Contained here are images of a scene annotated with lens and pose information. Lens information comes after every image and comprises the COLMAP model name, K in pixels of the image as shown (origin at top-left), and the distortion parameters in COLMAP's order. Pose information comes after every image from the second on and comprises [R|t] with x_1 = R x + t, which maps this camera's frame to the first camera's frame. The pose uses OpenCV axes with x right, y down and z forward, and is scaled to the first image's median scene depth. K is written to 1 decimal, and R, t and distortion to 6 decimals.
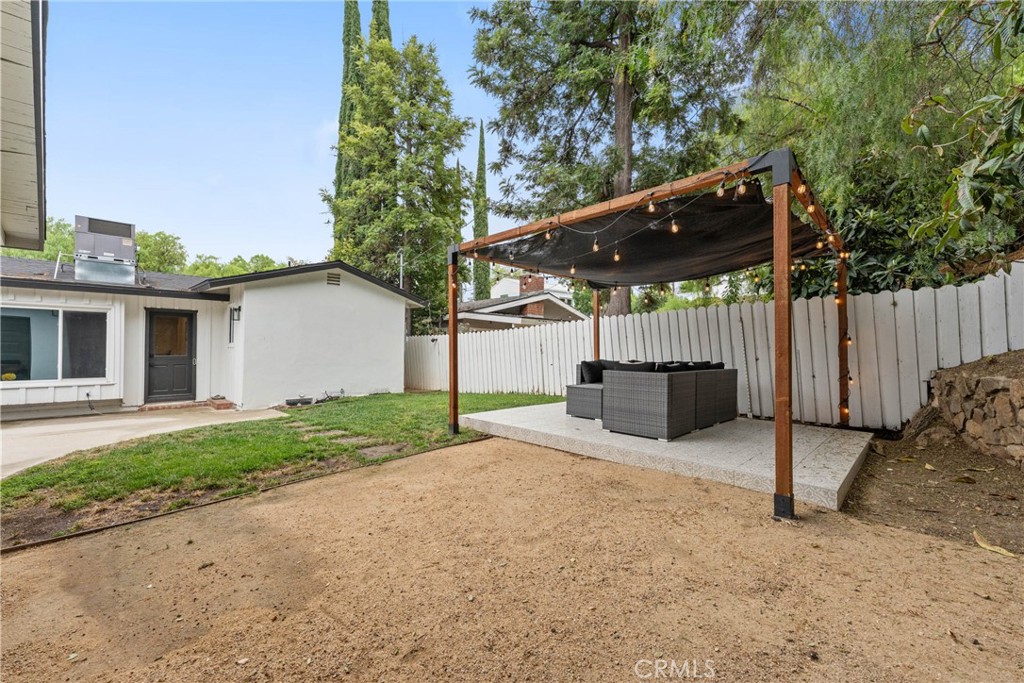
lens RADIAL K [[410.3, 0, 507.3], [0, 410.3, 344.9], [0, 0, 1]] dist [0.002636, -0.000128]
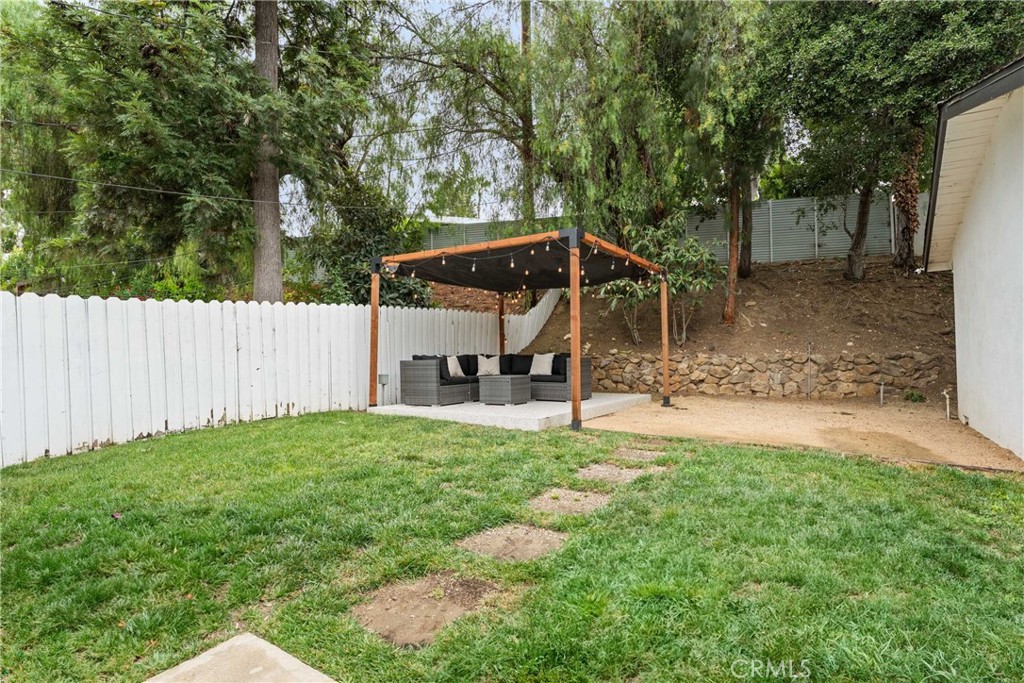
lens RADIAL K [[502.6, 0, 512.0], [0, 502.6, 341.5], [0, 0, 1]] dist [-0.002217, -0.000289]
pose [[-0.238469, 0.022427, 0.970891, -1.339105], [-0.002276, 0.999718, -0.023651, 0.047708], [-0.971147, -0.007850, -0.238351, 1.587430]]
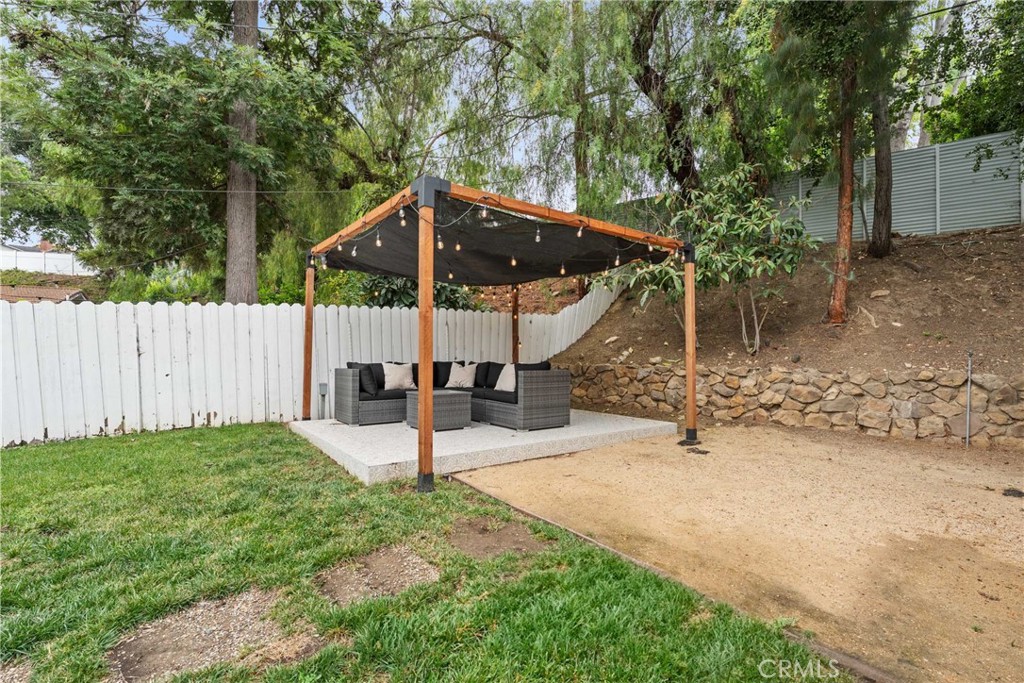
lens RADIAL K [[459.5, 0, 512.0], [0, 459.5, 341.5], [0, 0, 1]] dist [-0.000821, 0.000389]
pose [[0.109106, 0.021166, 0.993805, -0.877677], [-0.017590, 0.999658, -0.019360, 0.012726], [-0.993875, -0.015368, 0.109441, 0.905494]]
